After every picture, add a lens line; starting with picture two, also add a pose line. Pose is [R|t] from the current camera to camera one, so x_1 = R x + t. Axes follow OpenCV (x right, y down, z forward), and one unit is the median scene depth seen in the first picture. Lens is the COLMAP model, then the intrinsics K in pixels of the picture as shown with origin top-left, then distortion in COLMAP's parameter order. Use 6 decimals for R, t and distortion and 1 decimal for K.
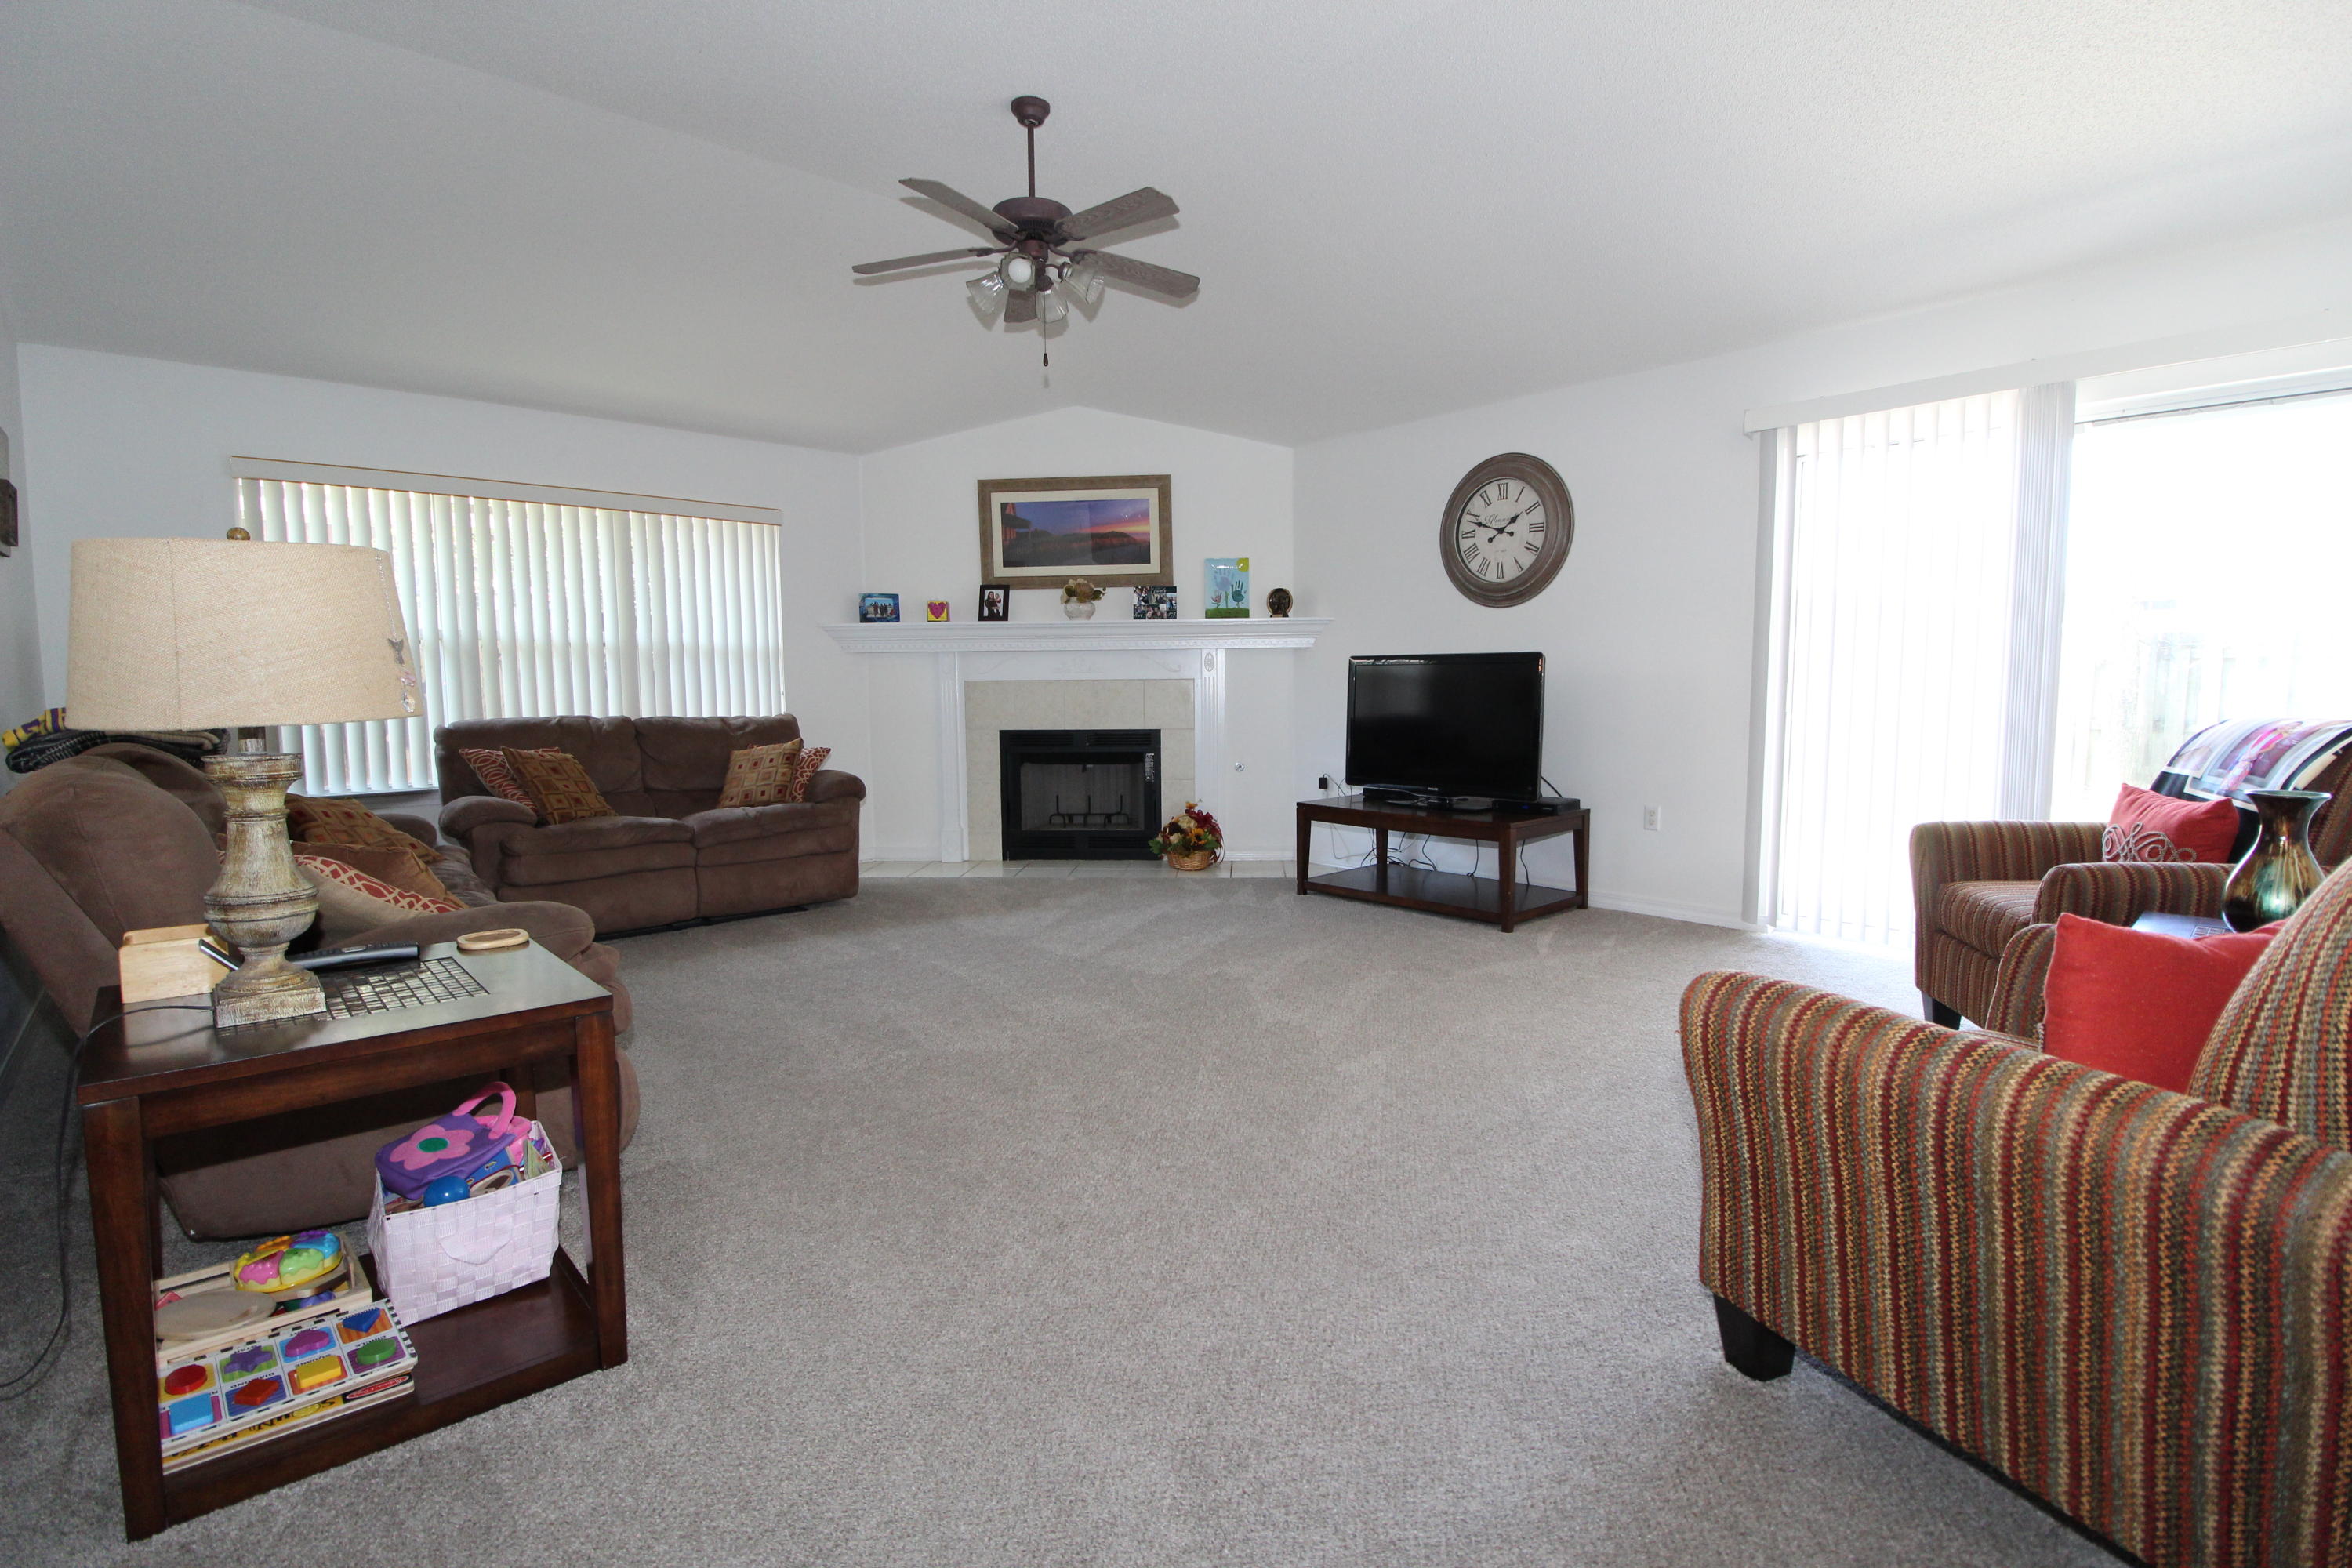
lens RADIAL K [[1094.5, 0, 1176.0], [0, 1094.5, 784.0], [0, 0, 1]] dist [-0.000658, -0.013300]
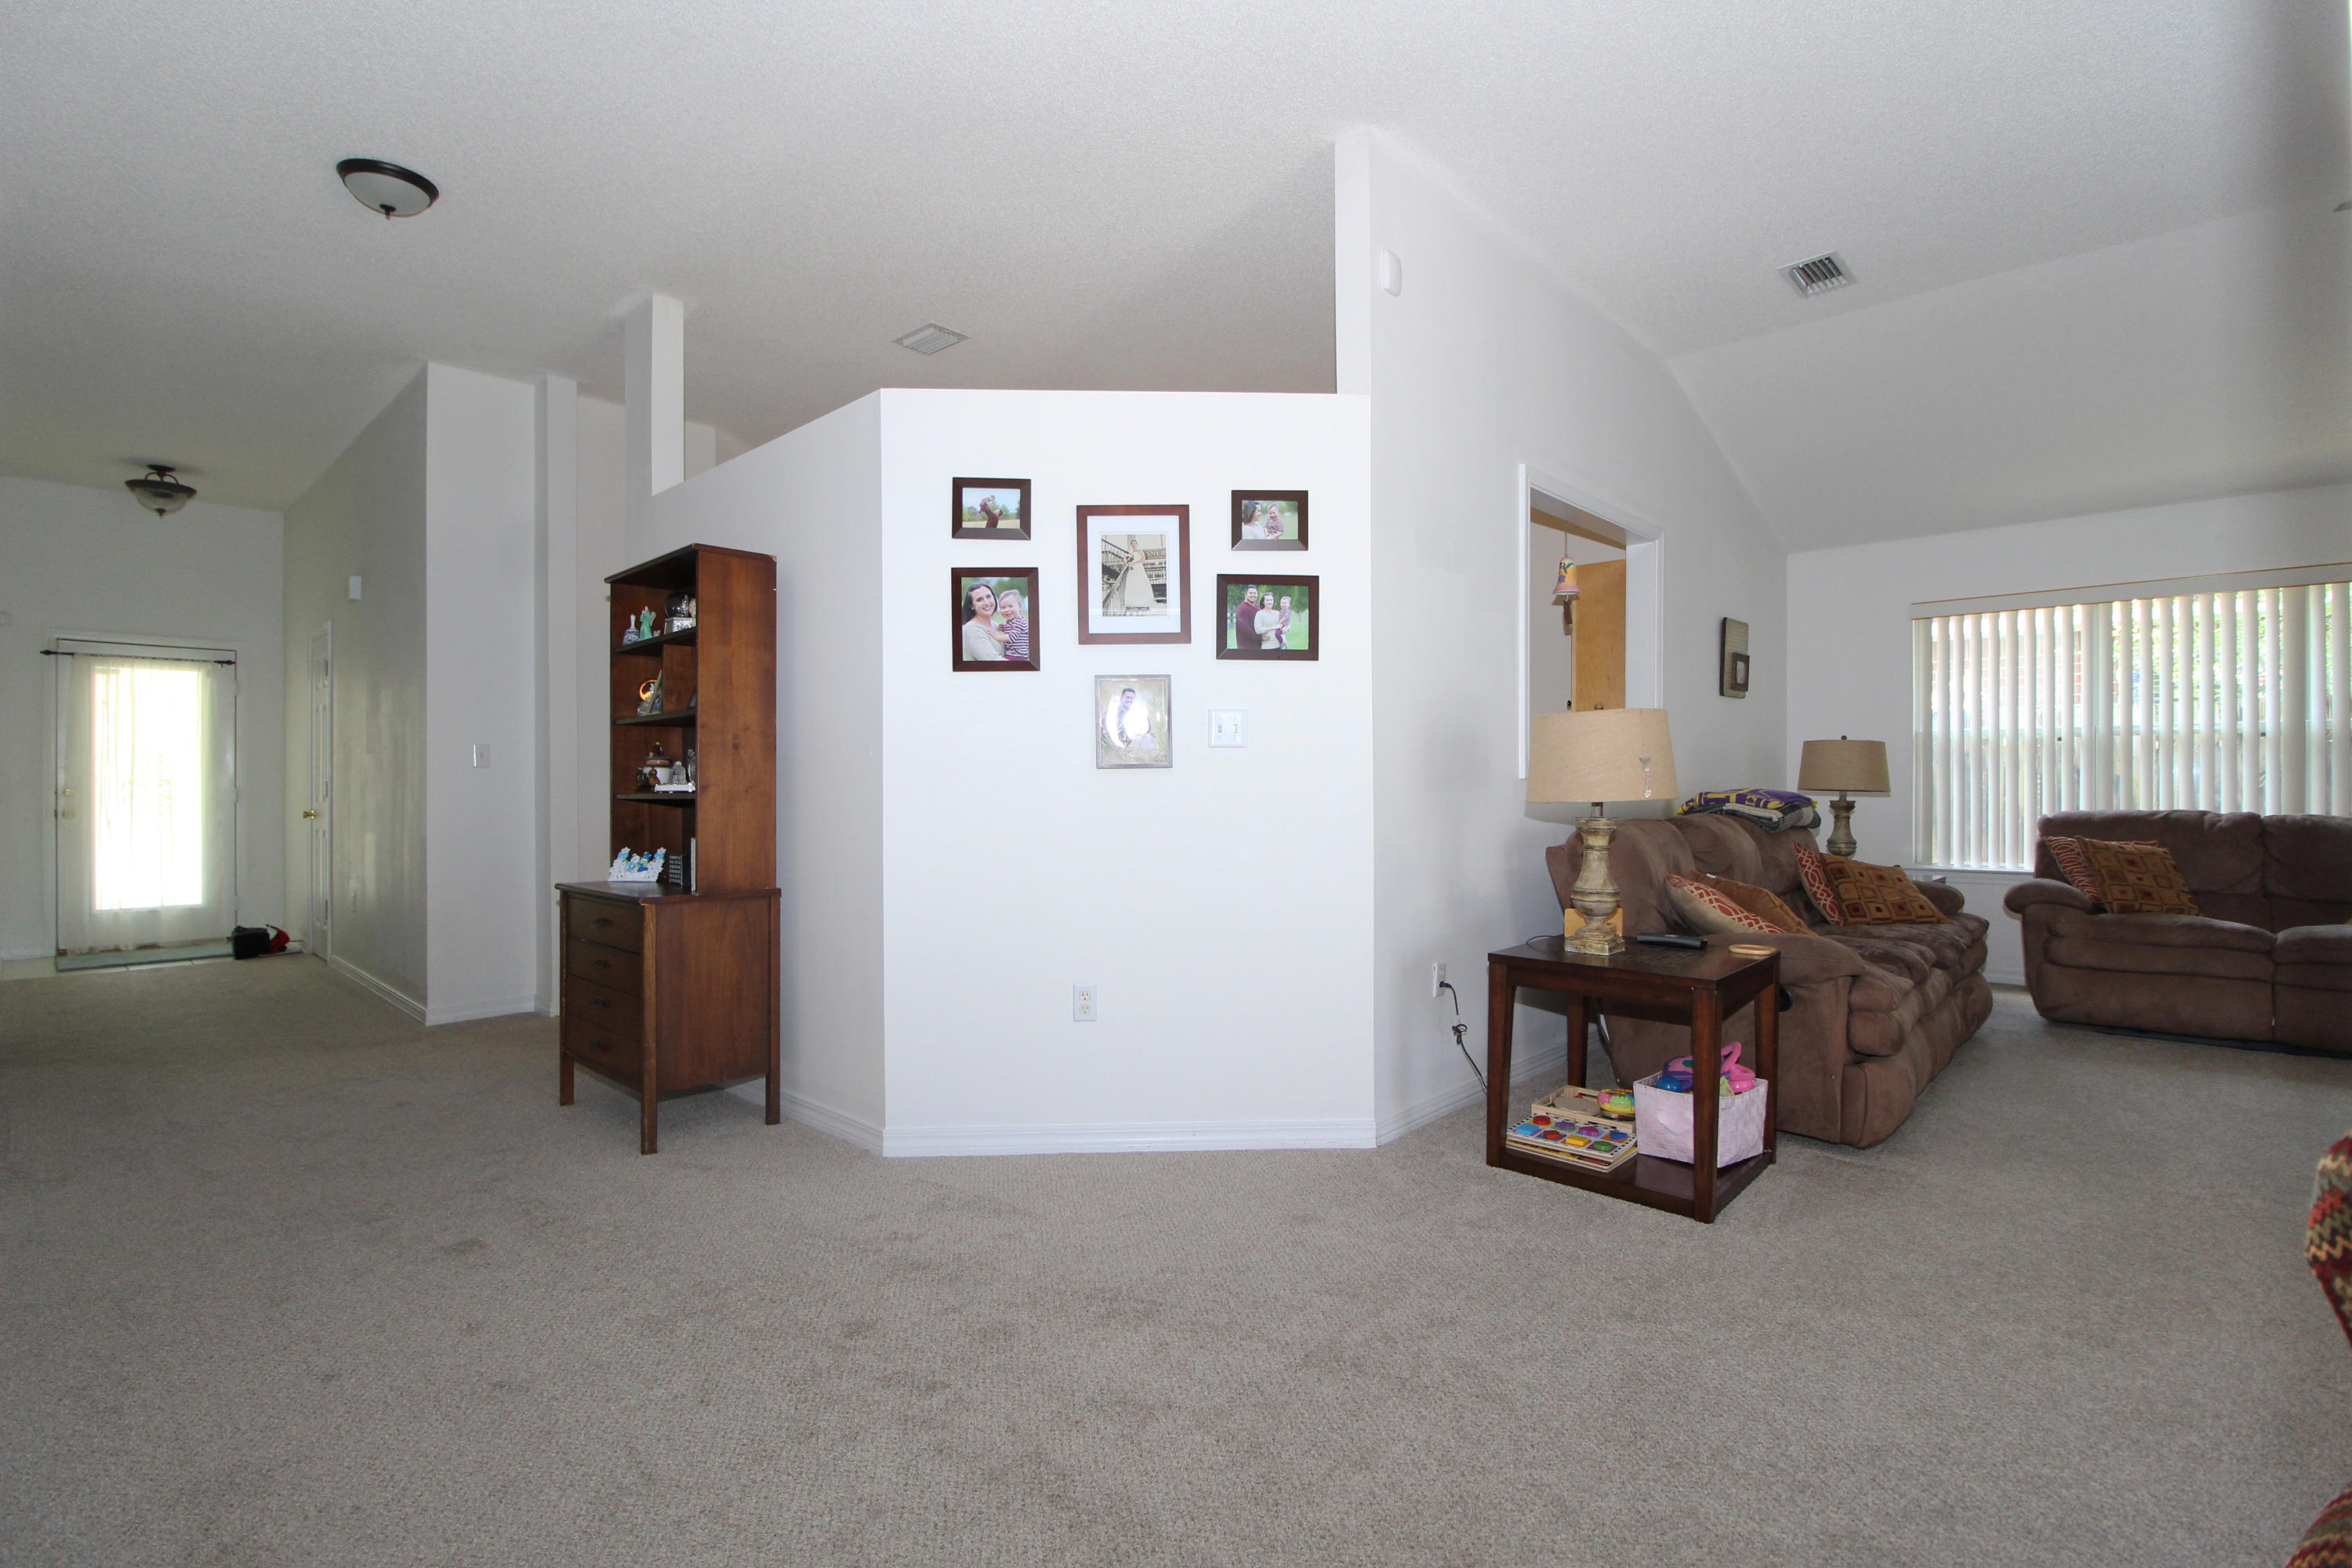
lens RADIAL K [[1094.5, 0, 1176.0], [0, 1094.5, 784.0], [0, 0, 1]] dist [-0.000658, -0.013300]
pose [[0.085755, 0.006214, -0.996297, 0.267834], [-0.090010, 0.995940, -0.001536, -0.002879], [0.992242, 0.089808, 0.085966, 0.021031]]
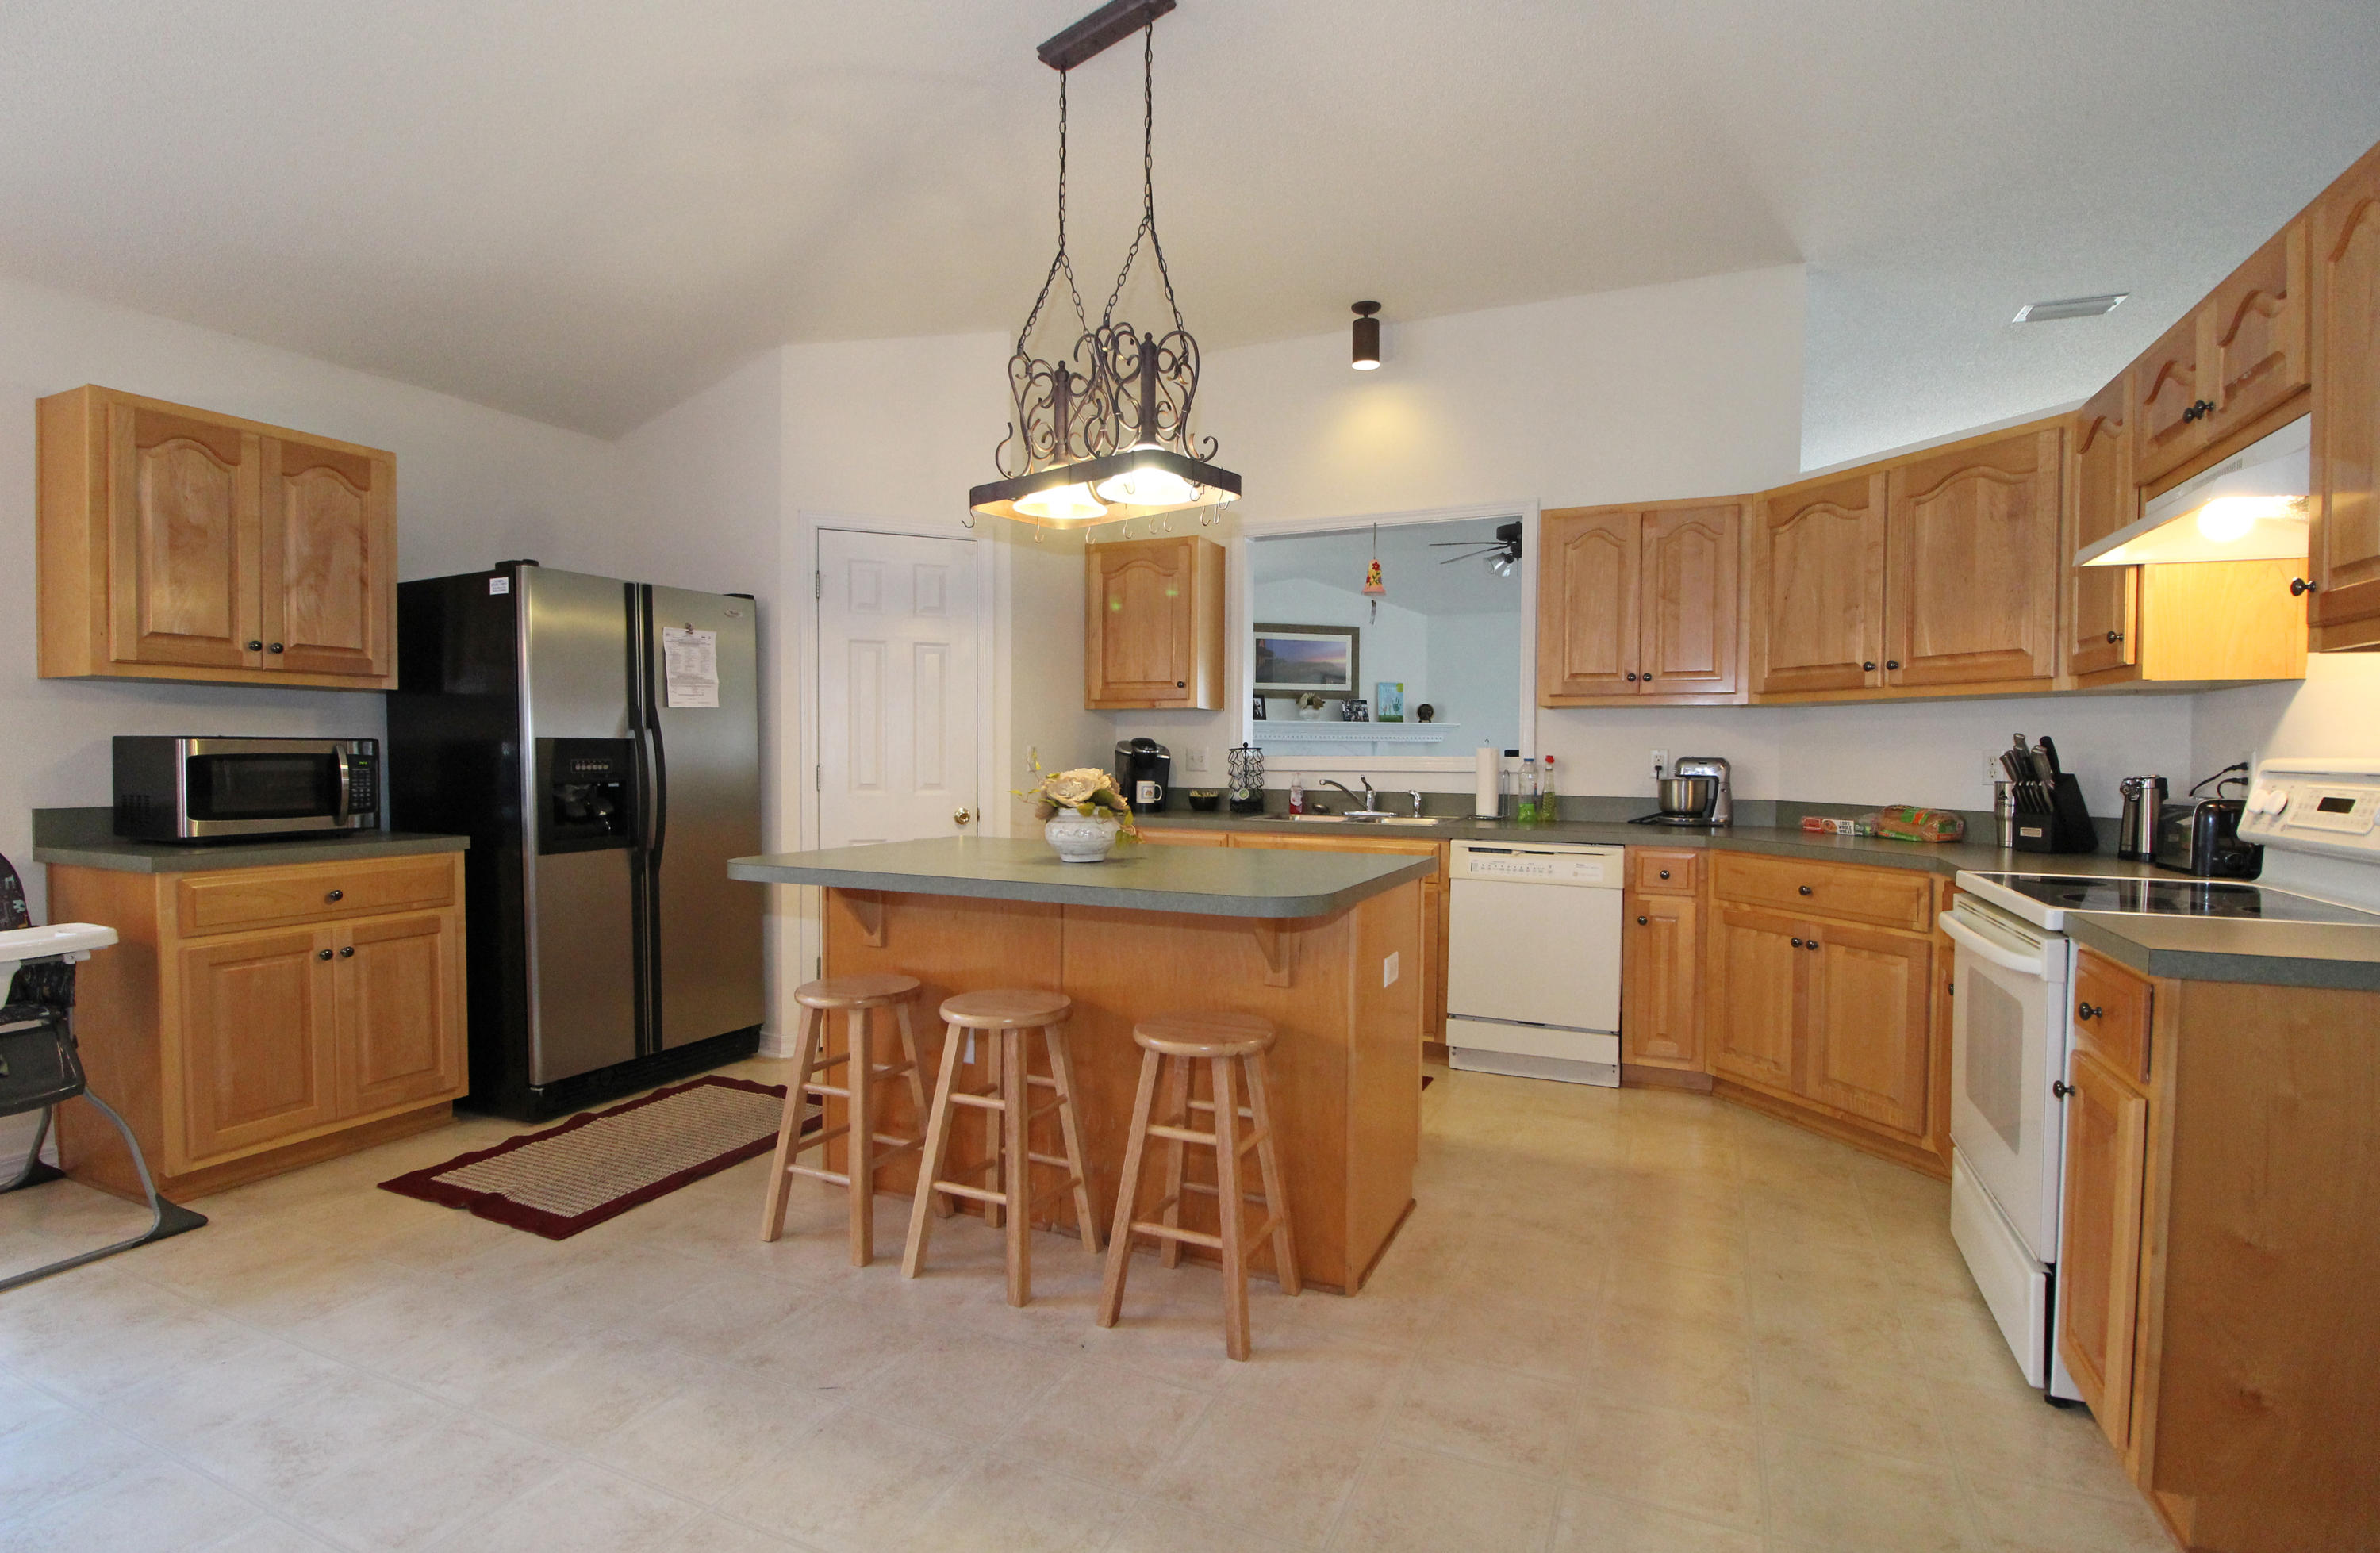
lens RADIAL K [[1123.4, 0, 1200.5], [0, 1123.4, 778.3], [0, 0, 1]] dist [0.000361, -0.013133]
pose [[0.911376, 0.003089, 0.411563, -0.847087], [0.024522, 0.997788, -0.061791, 0.019011], [-0.410843, 0.066407, 0.909284, -0.318975]]
